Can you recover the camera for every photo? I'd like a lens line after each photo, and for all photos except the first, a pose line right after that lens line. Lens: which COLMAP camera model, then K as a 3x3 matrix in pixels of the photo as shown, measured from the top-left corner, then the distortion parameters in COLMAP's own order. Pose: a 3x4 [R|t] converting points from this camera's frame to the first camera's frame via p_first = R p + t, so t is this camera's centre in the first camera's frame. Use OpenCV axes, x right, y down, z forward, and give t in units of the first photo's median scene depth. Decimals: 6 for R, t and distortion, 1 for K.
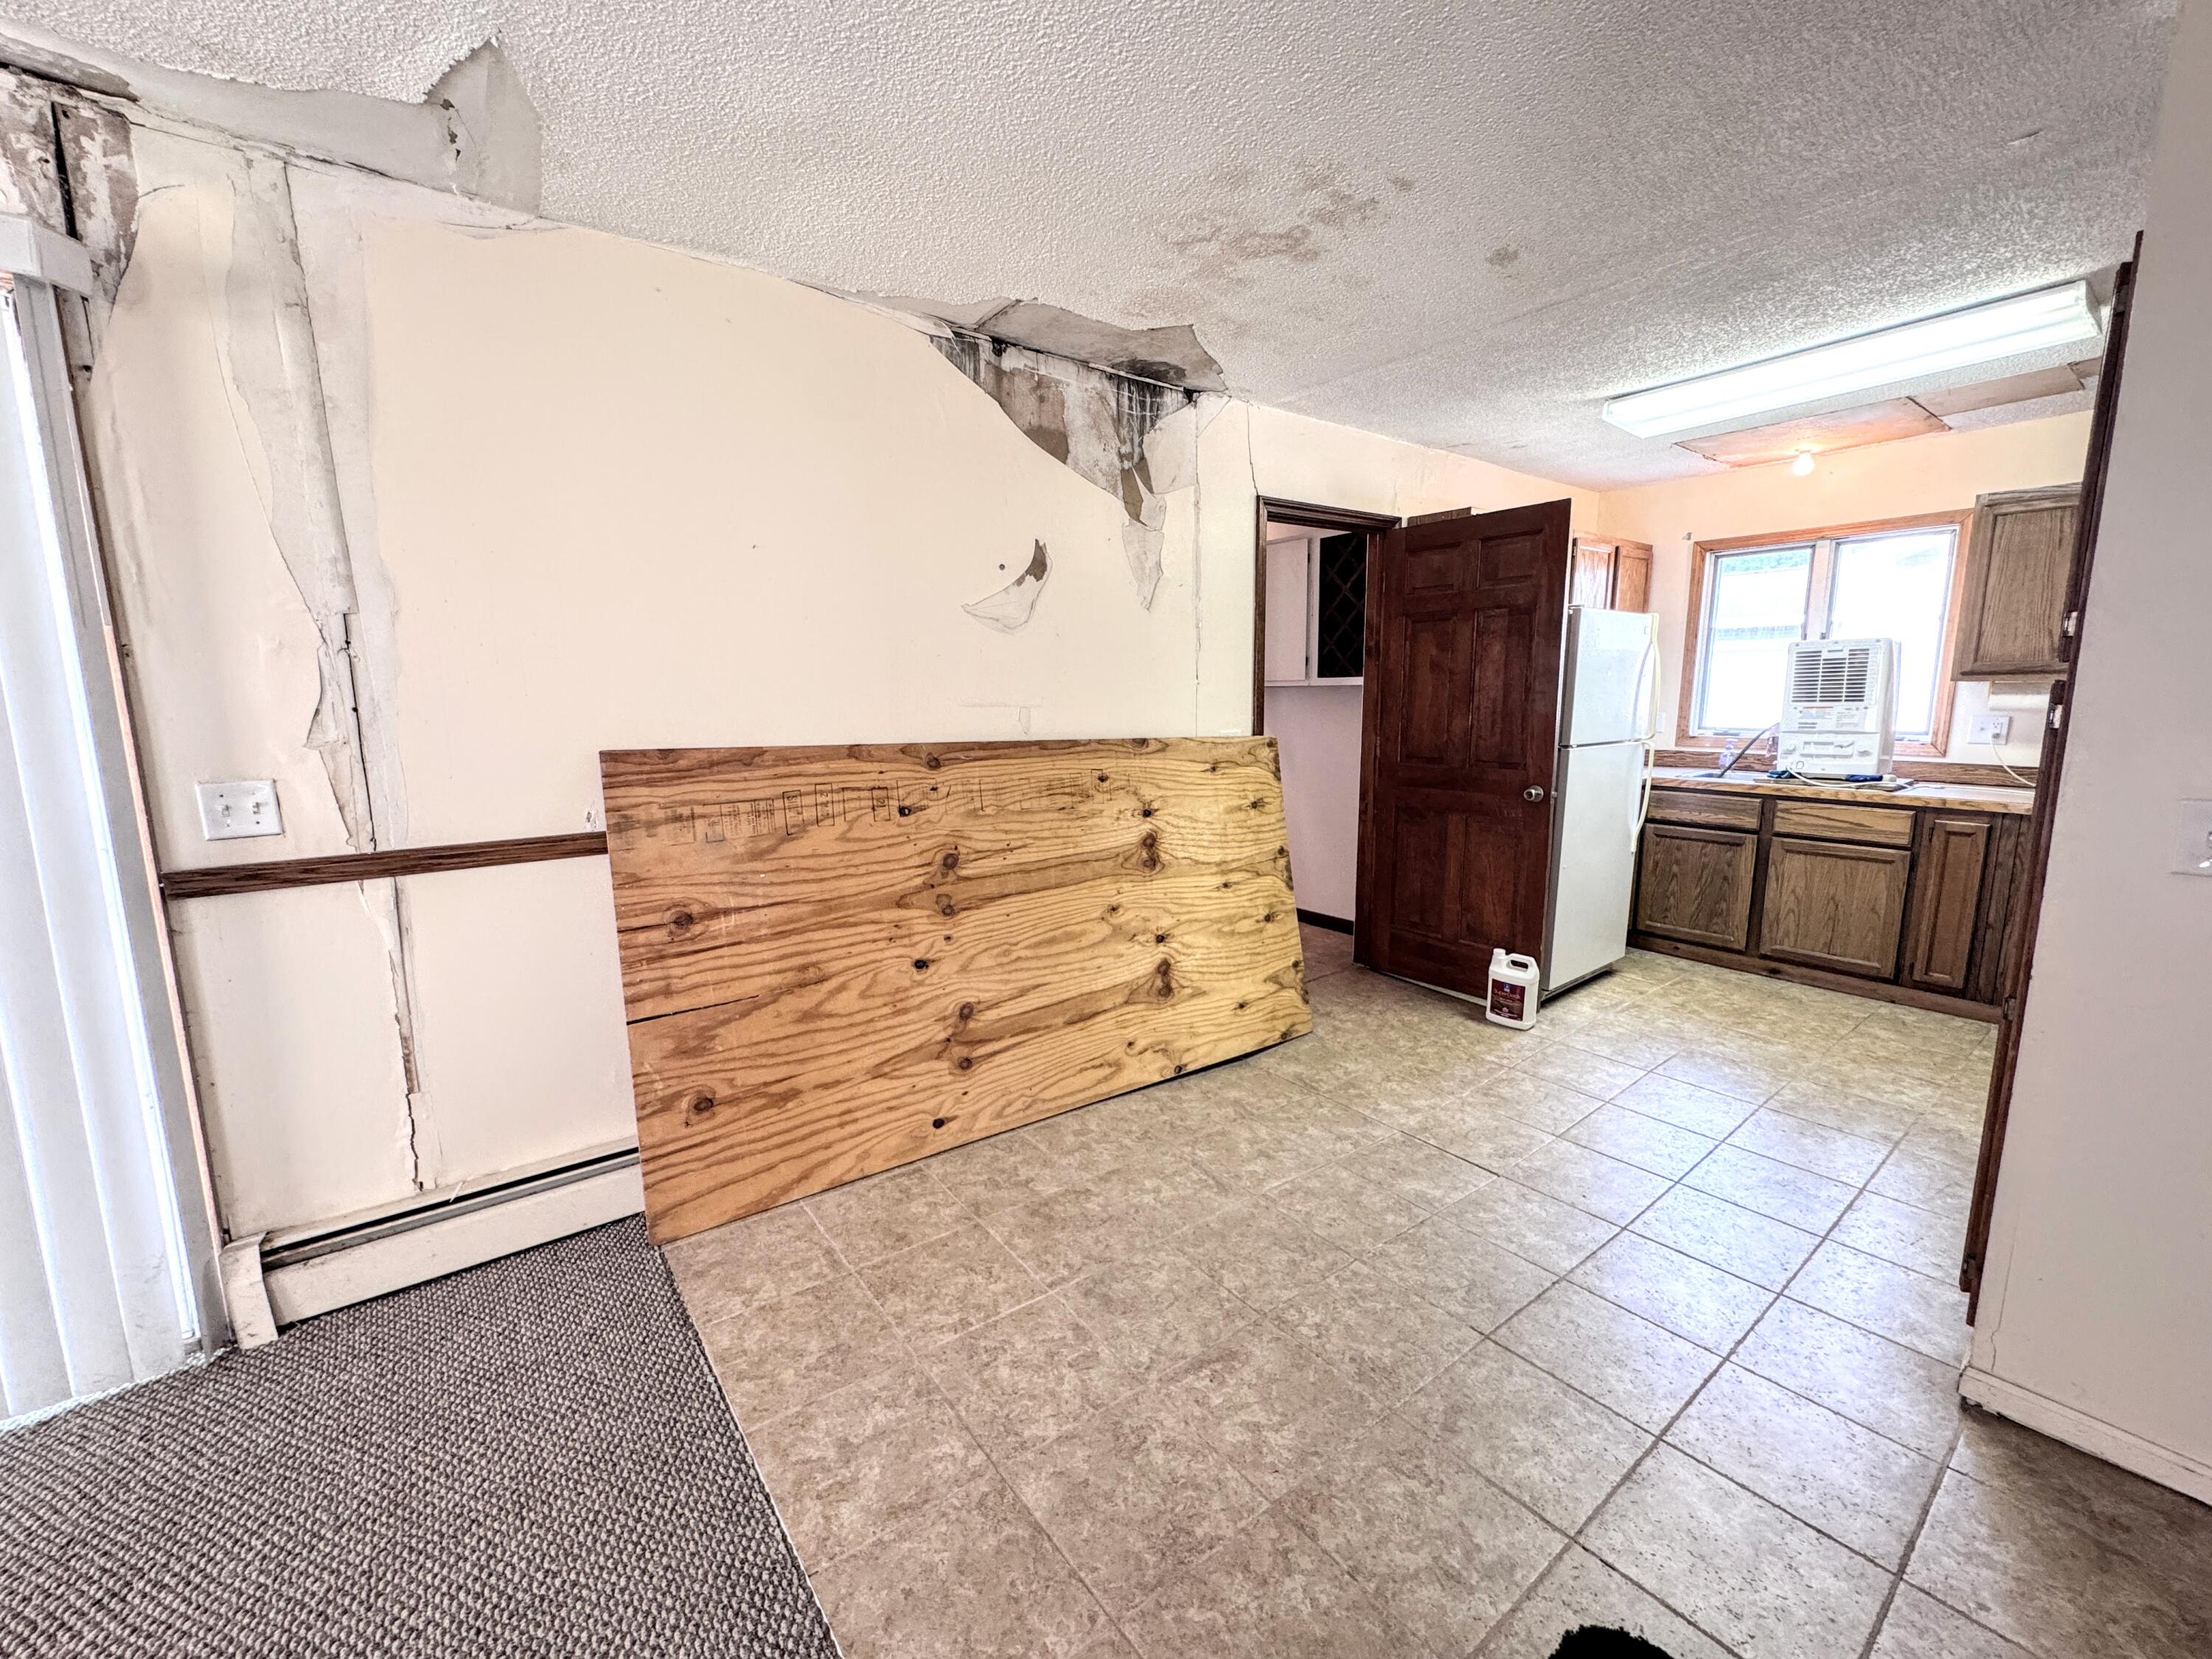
lens RADIAL K [[884.5, 0, 1104.2], [0, 884.5, 831.5], [0, 0, 1]] dist [-0.001910, -0.000194]
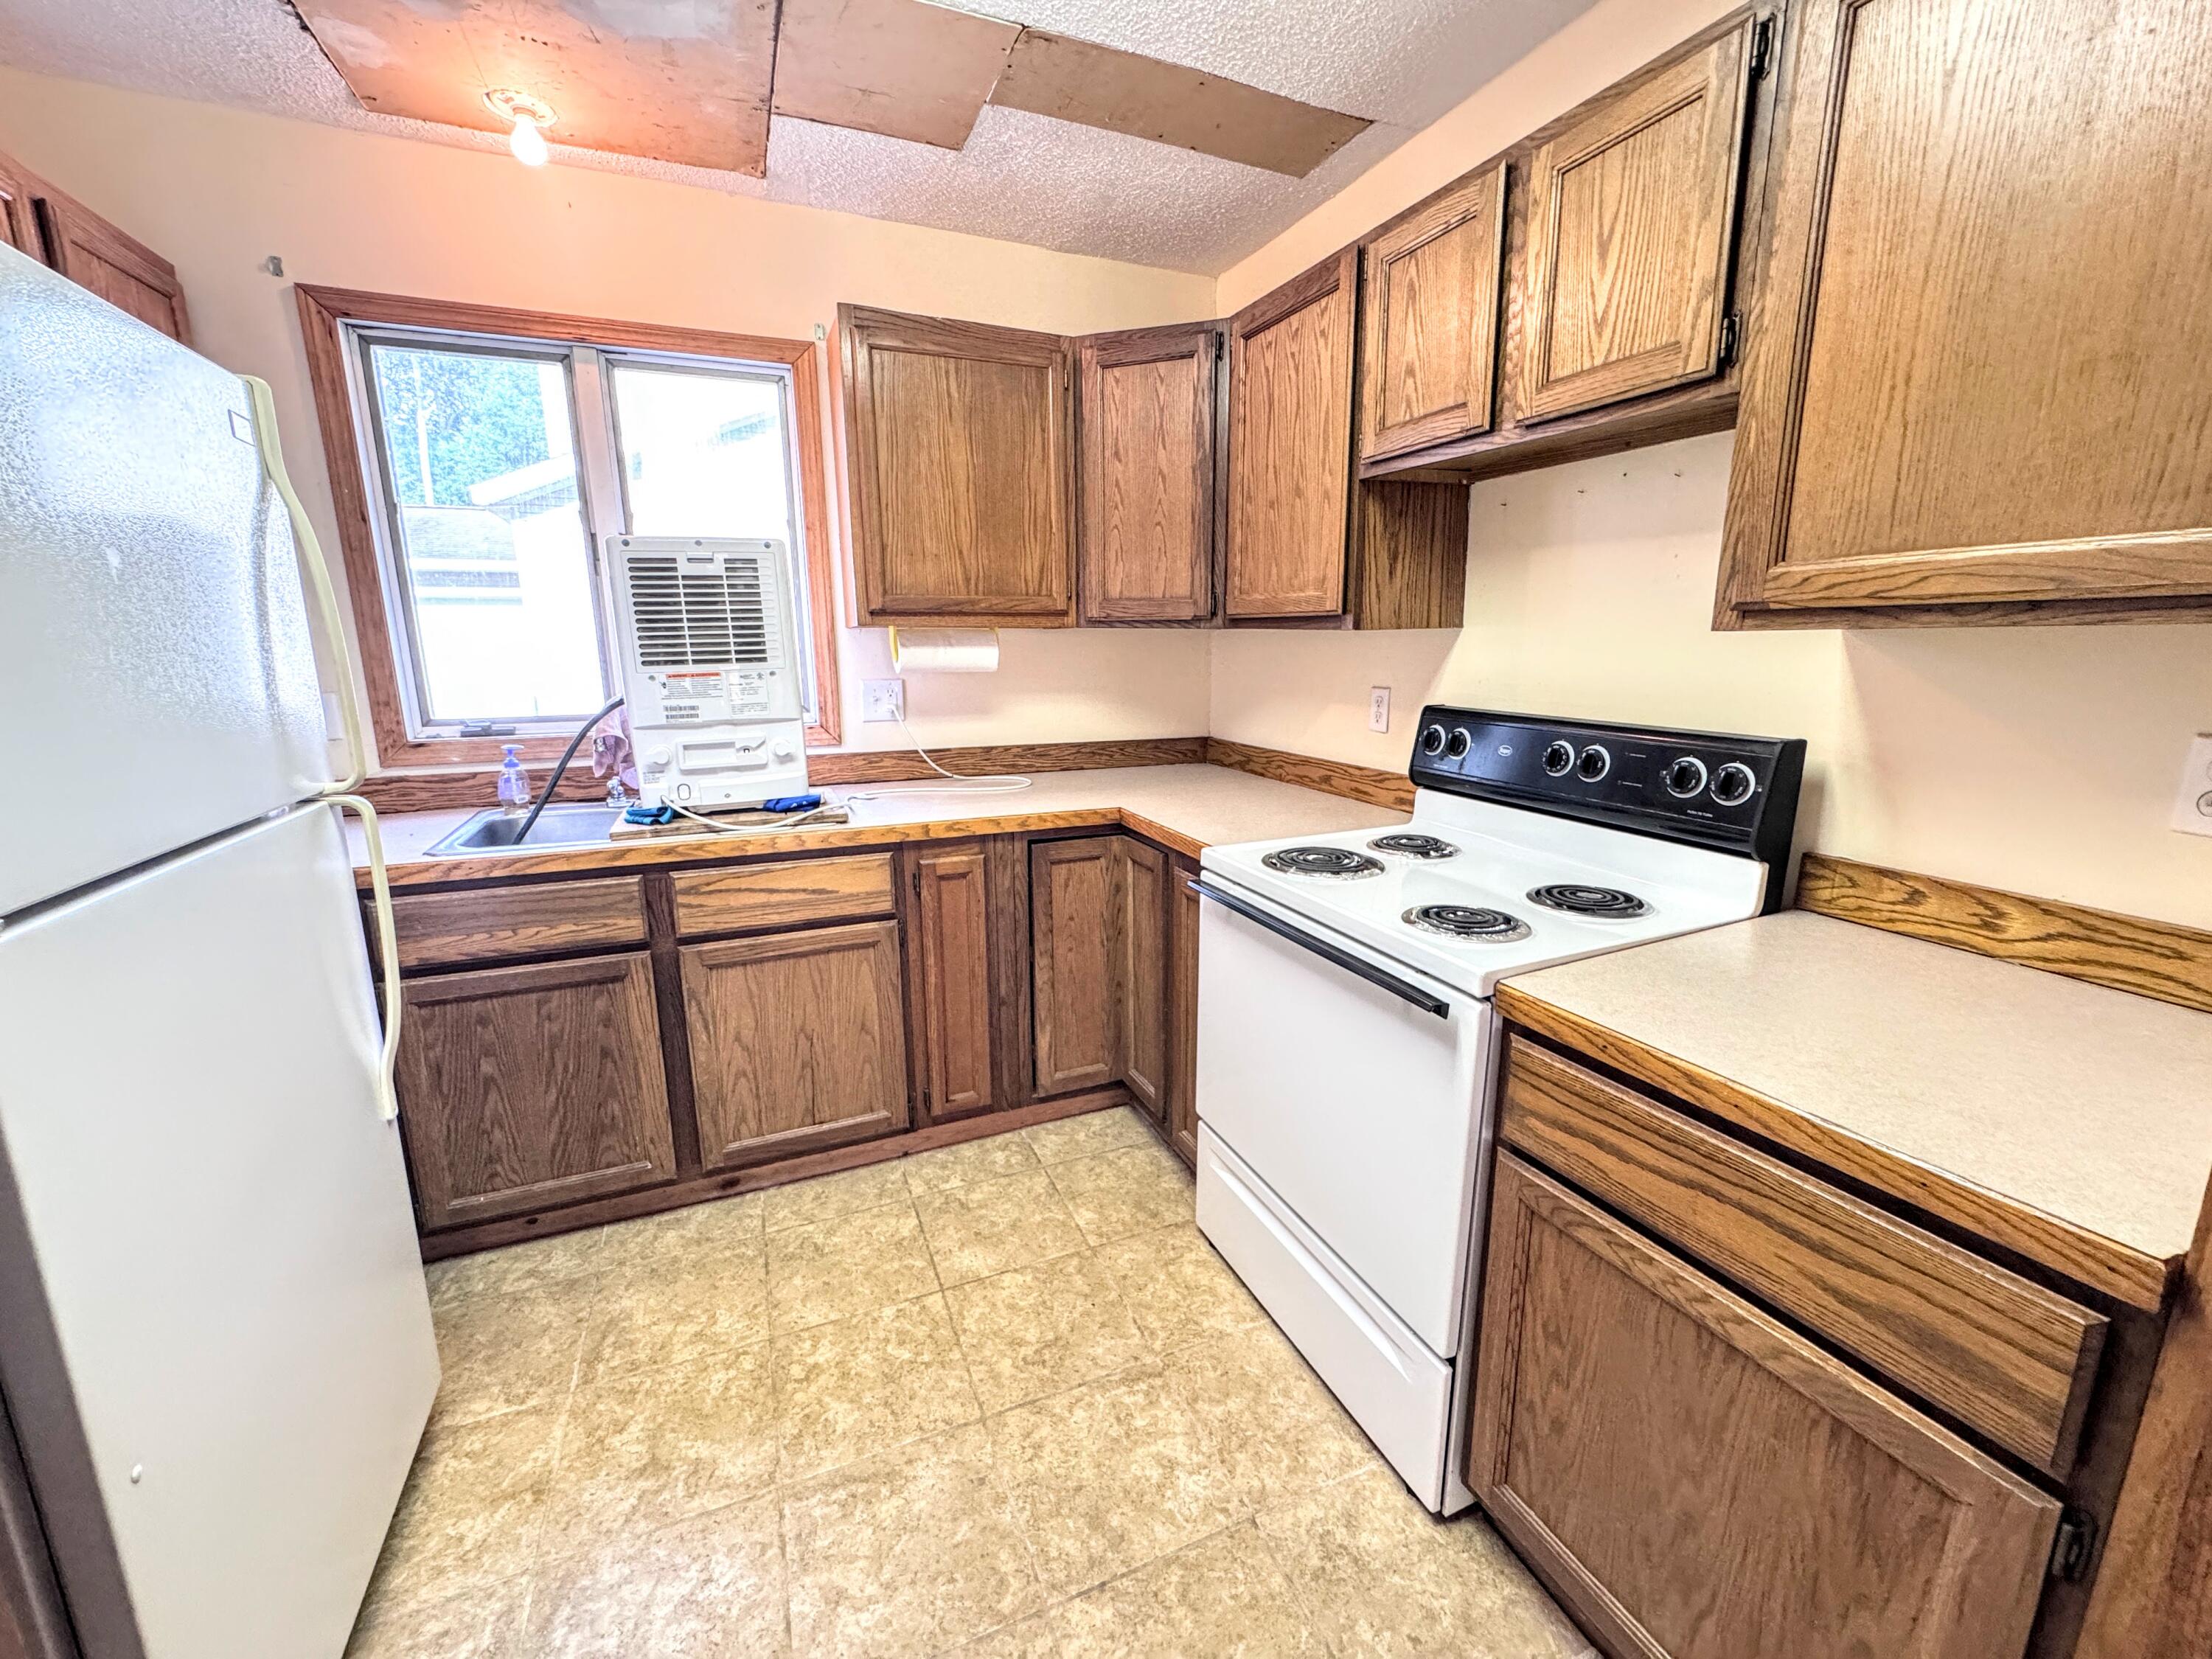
lens RADIAL K [[884.5, 0, 1108.7], [0, 884.5, 827.0], [0, 0, 1]] dist [-0.001910, -0.000194]
pose [[0.248139, -0.197180, 0.948445, 0.374401], [0.156976, 0.974310, 0.161488, -0.100172], [-0.955921, 0.108812, 0.272717, 0.644674]]
